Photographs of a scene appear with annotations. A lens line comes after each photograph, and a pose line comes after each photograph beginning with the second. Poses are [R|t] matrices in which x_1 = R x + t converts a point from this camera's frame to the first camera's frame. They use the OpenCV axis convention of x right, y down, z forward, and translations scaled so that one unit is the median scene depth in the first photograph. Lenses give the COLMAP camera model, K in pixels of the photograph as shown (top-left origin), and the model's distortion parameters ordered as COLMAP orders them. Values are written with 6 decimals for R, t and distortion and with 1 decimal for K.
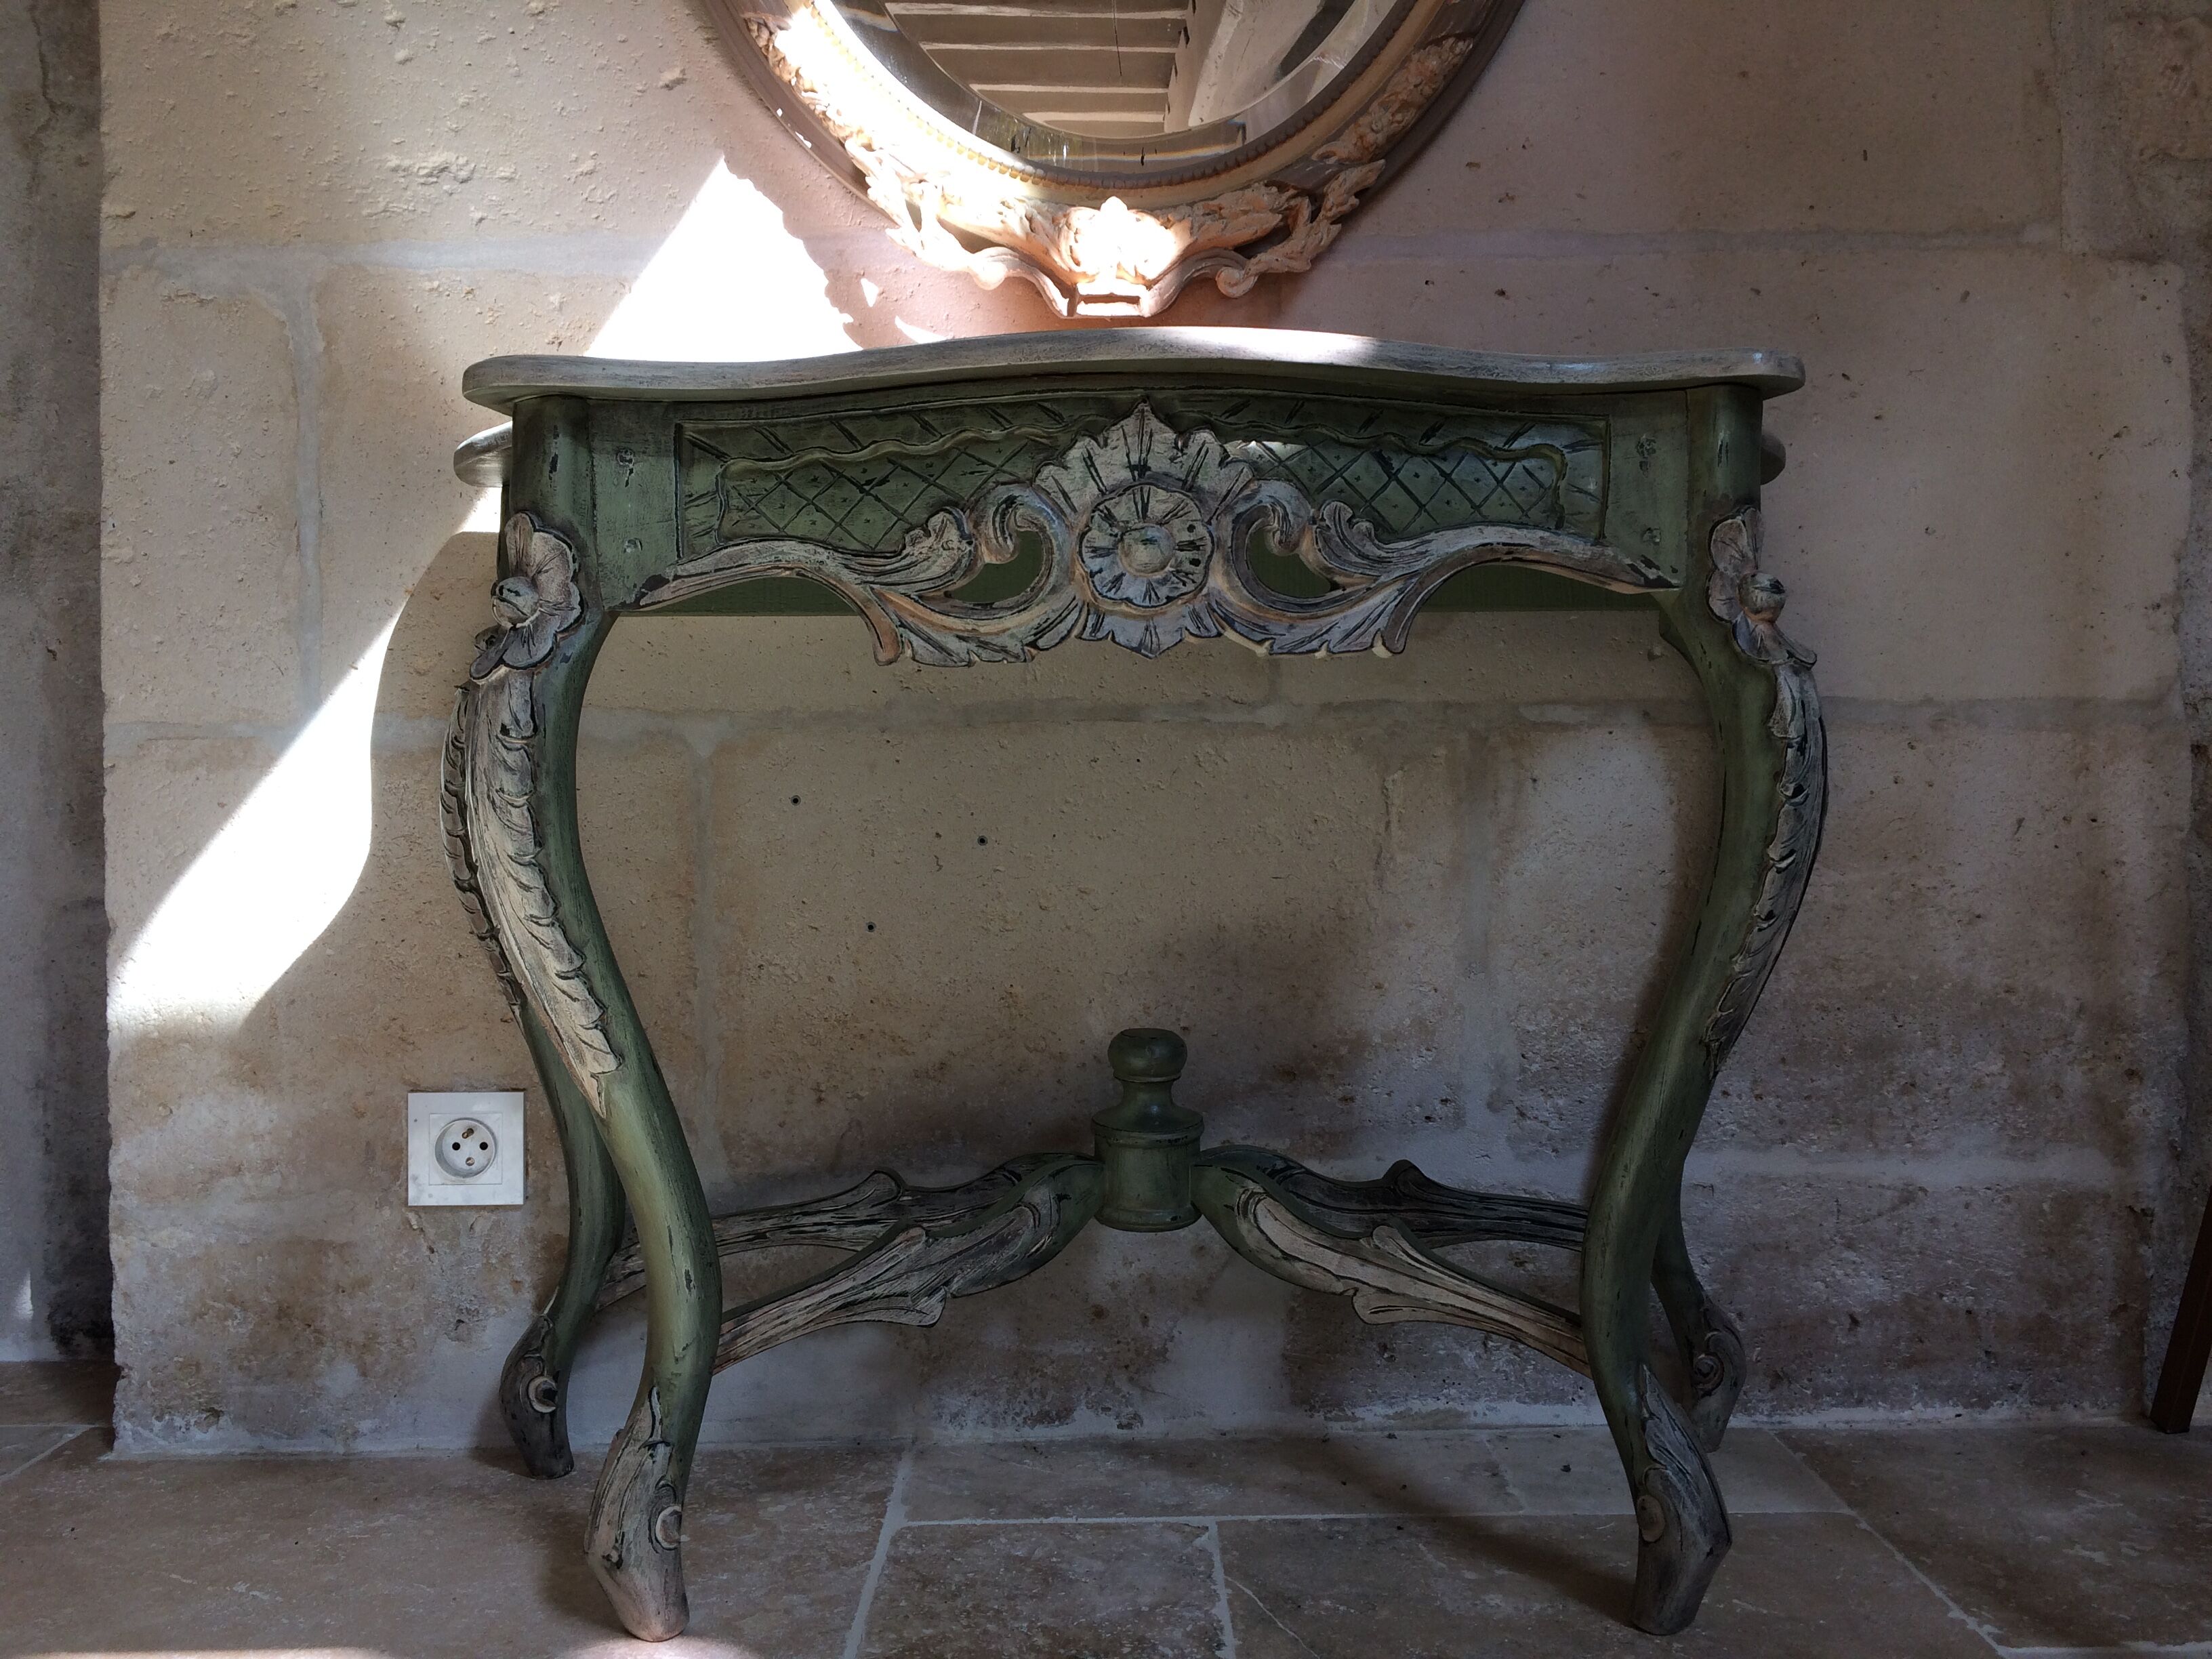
lens RADIAL K [[1921.0, 0, 1105.2], [0, 1921.0, 816.5], [0, 0, 1]] dist [0.083489, -0.125662]
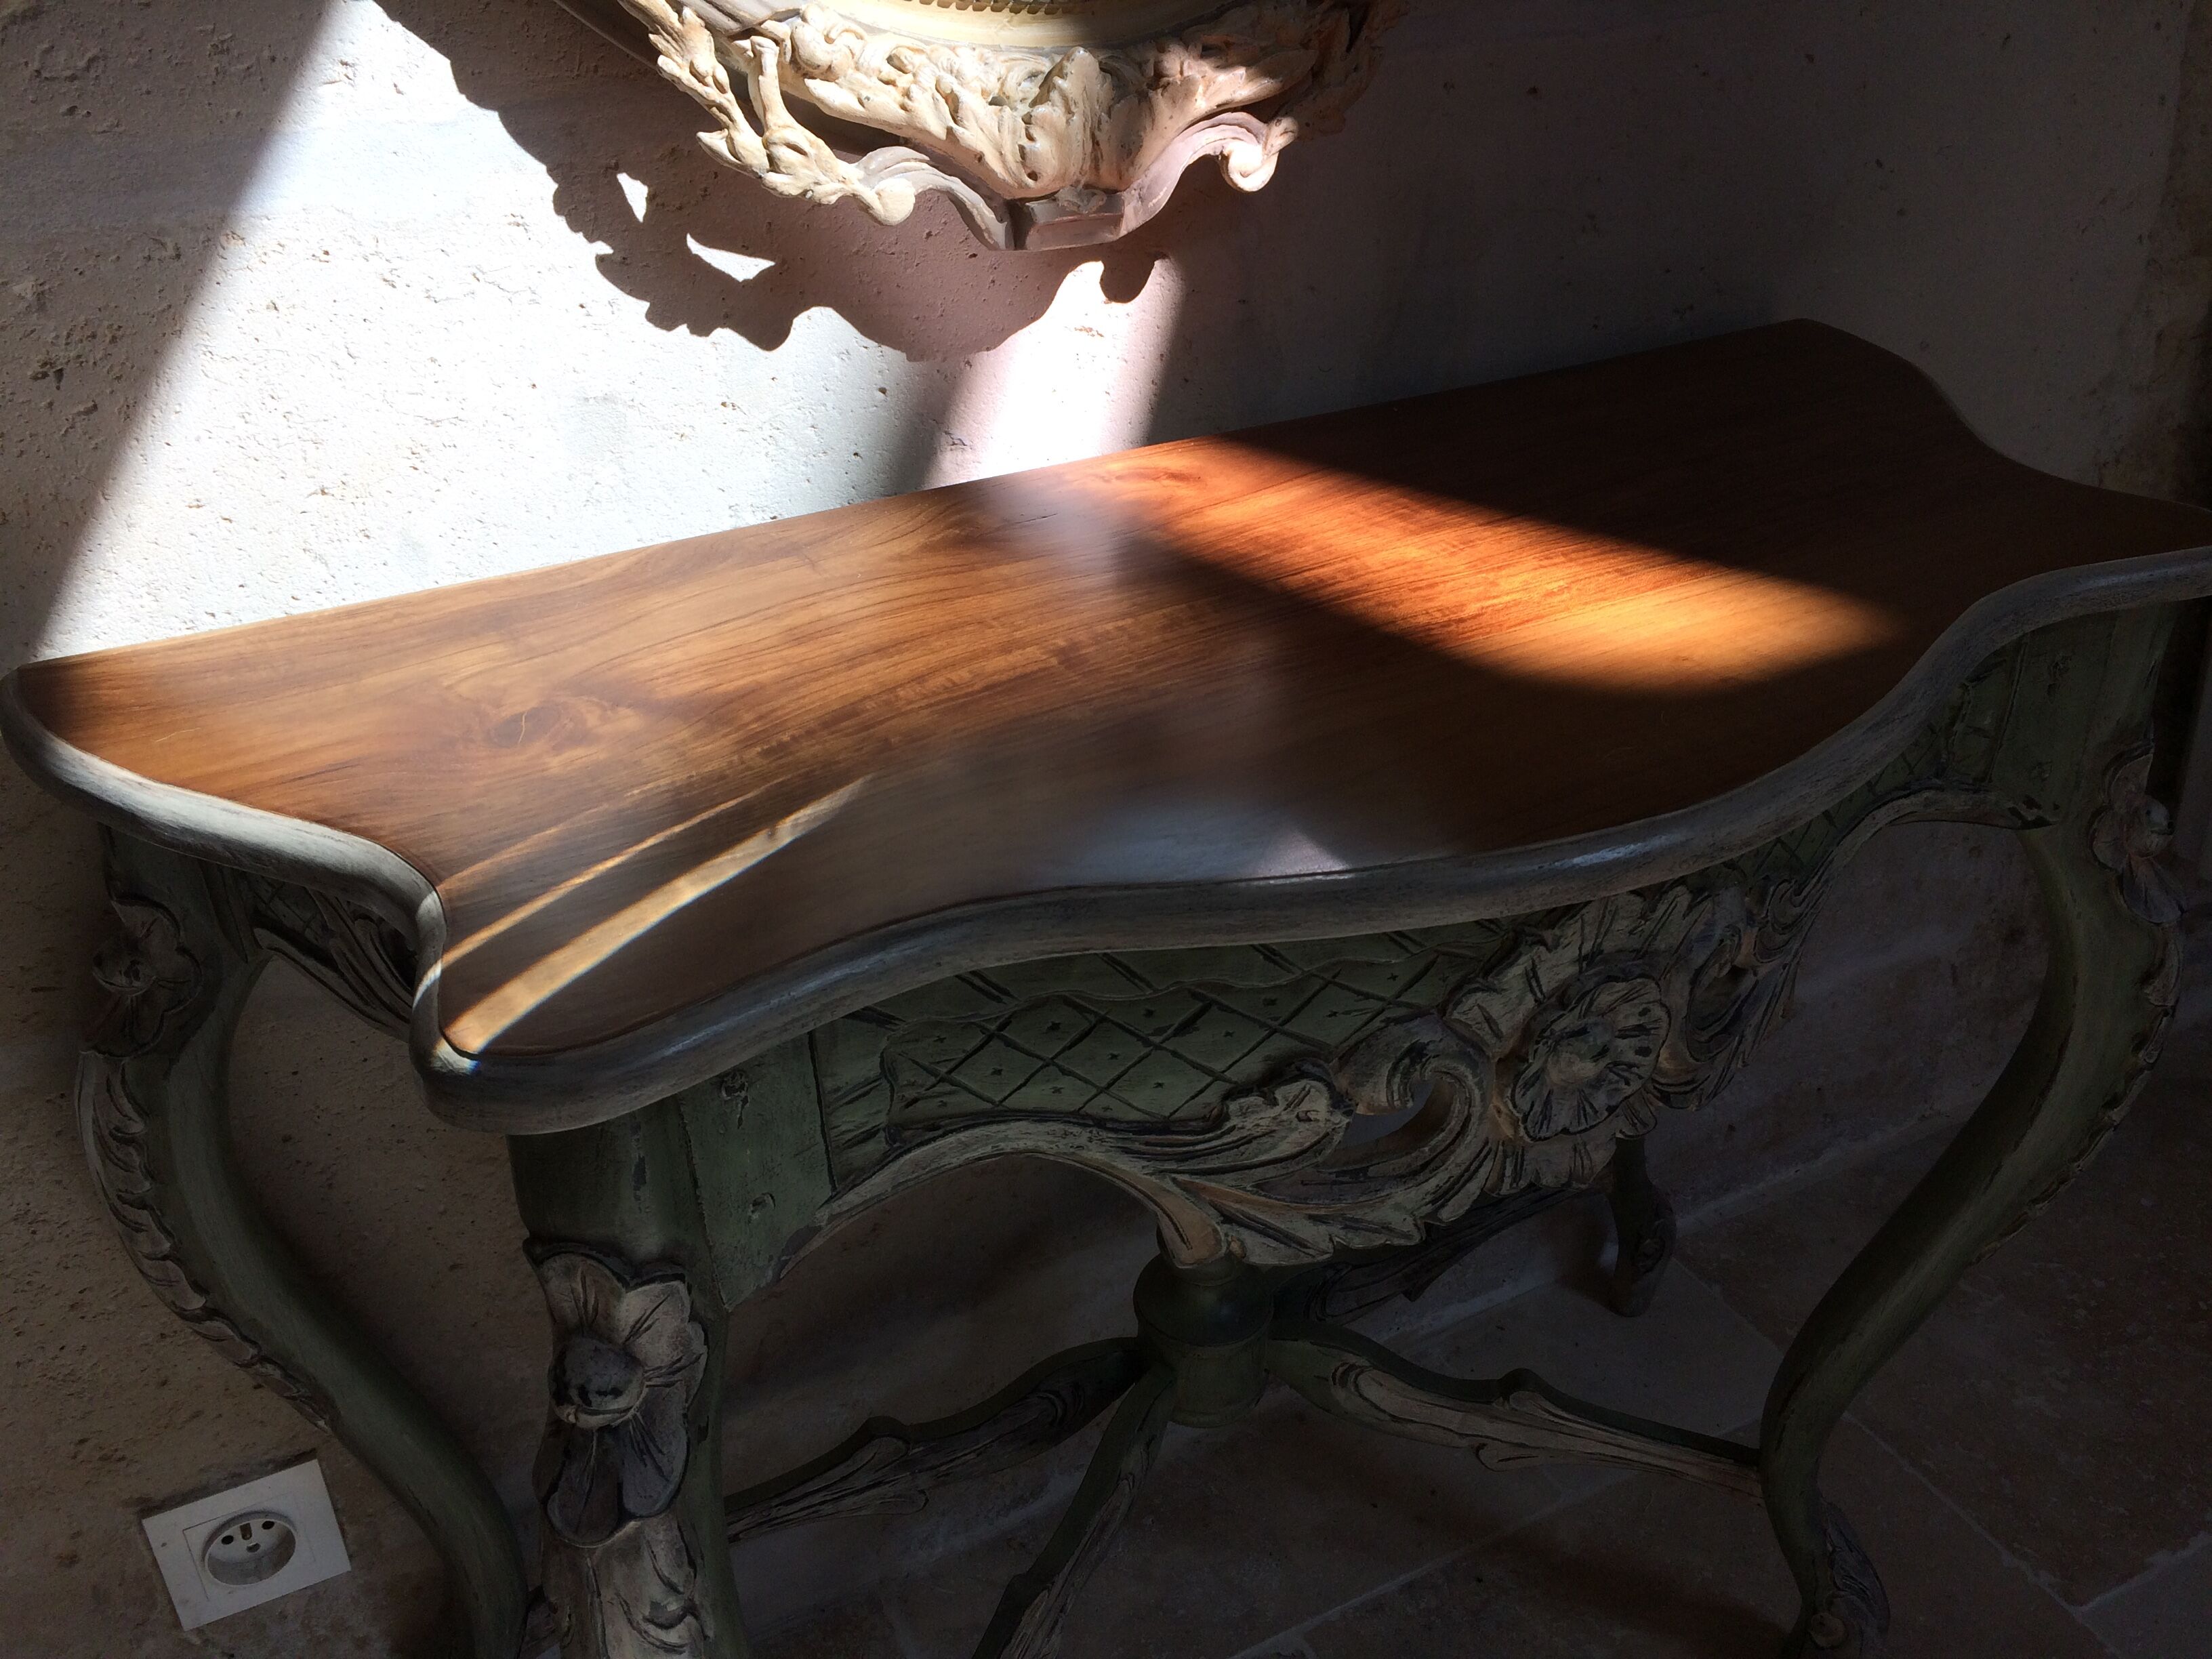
lens RADIAL K [[1921.0, 0, 1121.1], [0, 1921.0, 837.6], [0, 0, 1]] dist [0.083489, -0.125662]
pose [[0.897062, -0.232690, 0.375679, -0.284244], [0.028278, 0.878621, 0.476682, -0.422627], [-0.440998, -0.416990, 0.794758, 0.463928]]
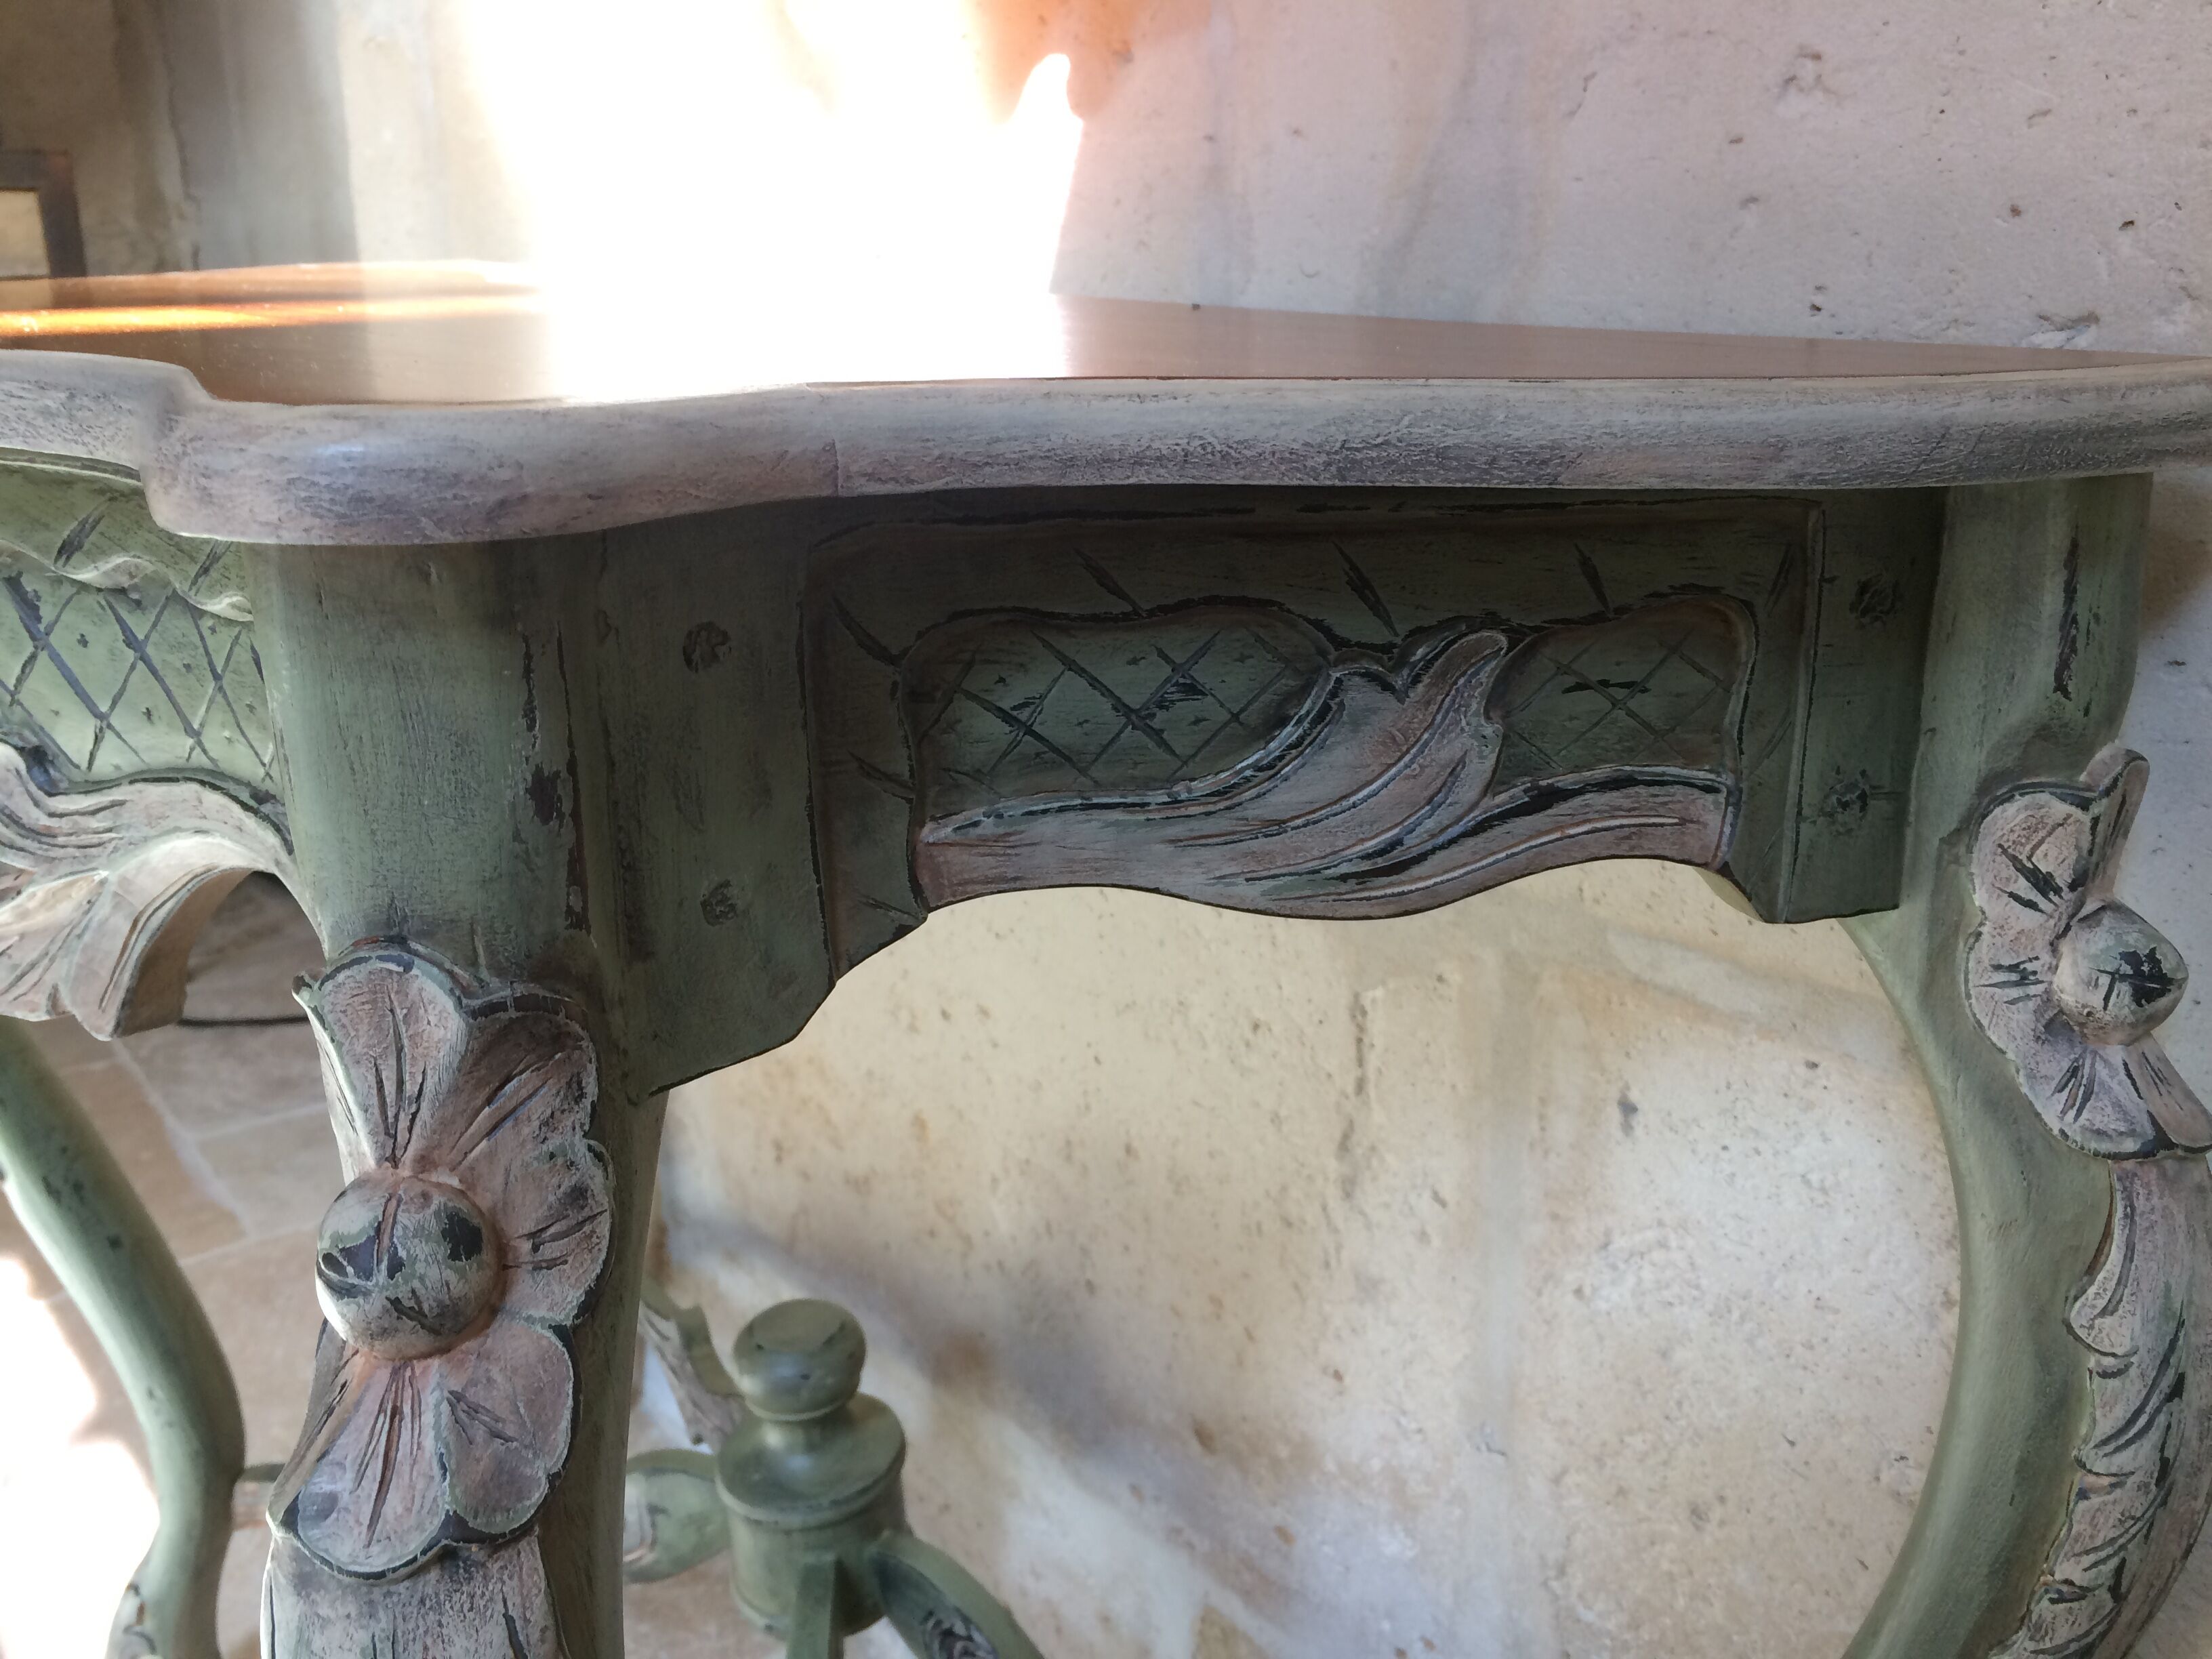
lens RADIAL K [[1921.0, 0, 1104.3], [0, 1921.0, 807.5], [0, 0, 1]] dist [0.083489, -0.125662]
pose [[0.606267, 0.240447, -0.758040, 0.513680], [-0.016939, 0.956885, 0.289972, -0.223964], [0.795080, -0.162960, 0.584201, 0.781753]]
